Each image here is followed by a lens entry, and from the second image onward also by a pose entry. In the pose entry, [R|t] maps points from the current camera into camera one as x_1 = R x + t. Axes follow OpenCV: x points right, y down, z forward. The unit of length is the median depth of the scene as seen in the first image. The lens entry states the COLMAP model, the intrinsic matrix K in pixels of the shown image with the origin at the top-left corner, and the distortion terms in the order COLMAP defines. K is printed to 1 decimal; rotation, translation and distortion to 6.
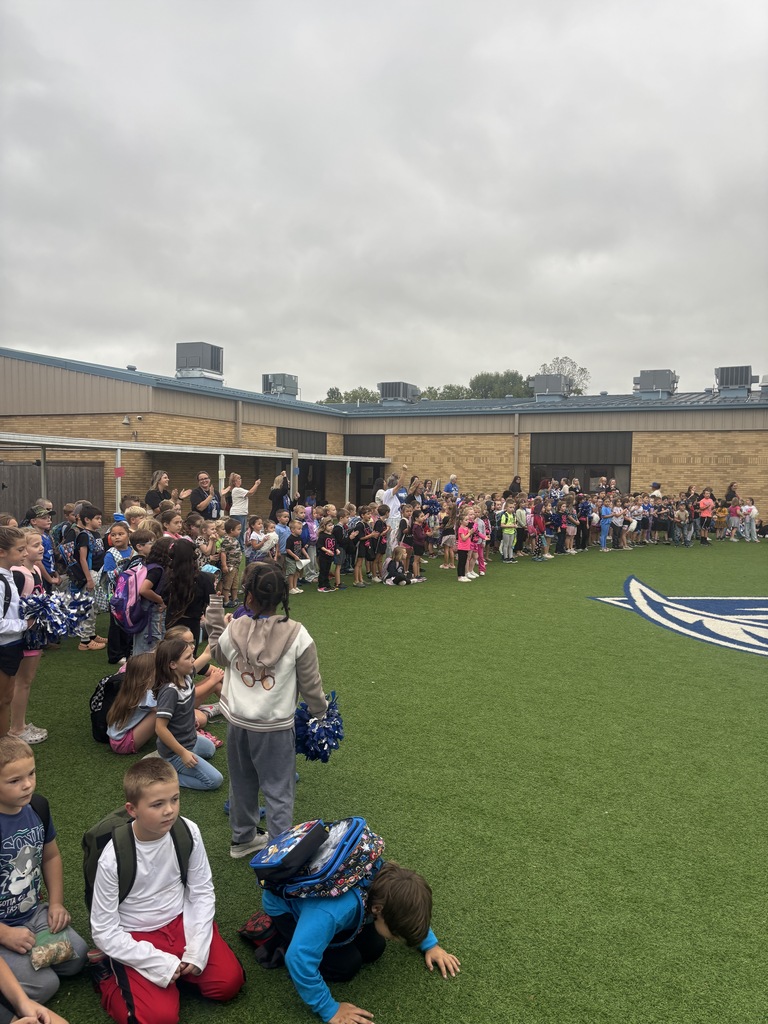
lens RADIAL K [[733.9, 0, 384.0], [0, 733.9, 512.0], [0, 0, 1]] dist [0.005654, -0.045794]
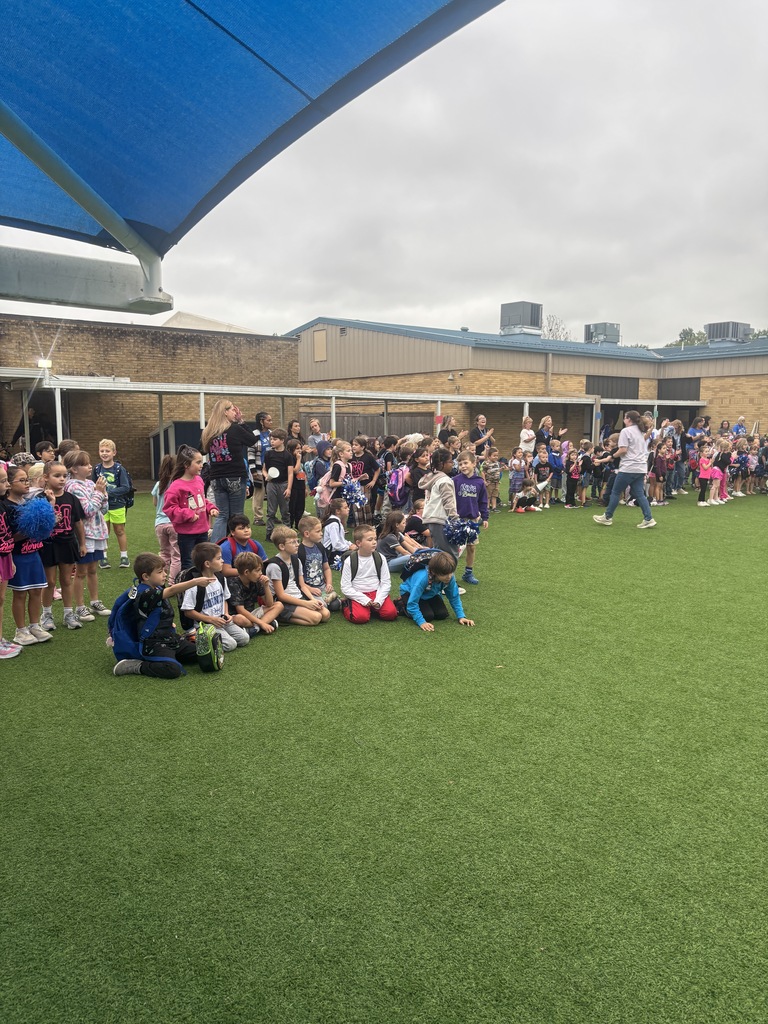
lens RADIAL K [[733.9, 0, 384.0], [0, 733.9, 512.0], [0, 0, 1]] dist [0.005654, -0.045794]
pose [[0.893688, 0.031903, -0.447553, 0.084293], [-0.001842, 0.997721, 0.067443, 0.013317], [0.448684, -0.059448, 0.891711, -0.116637]]
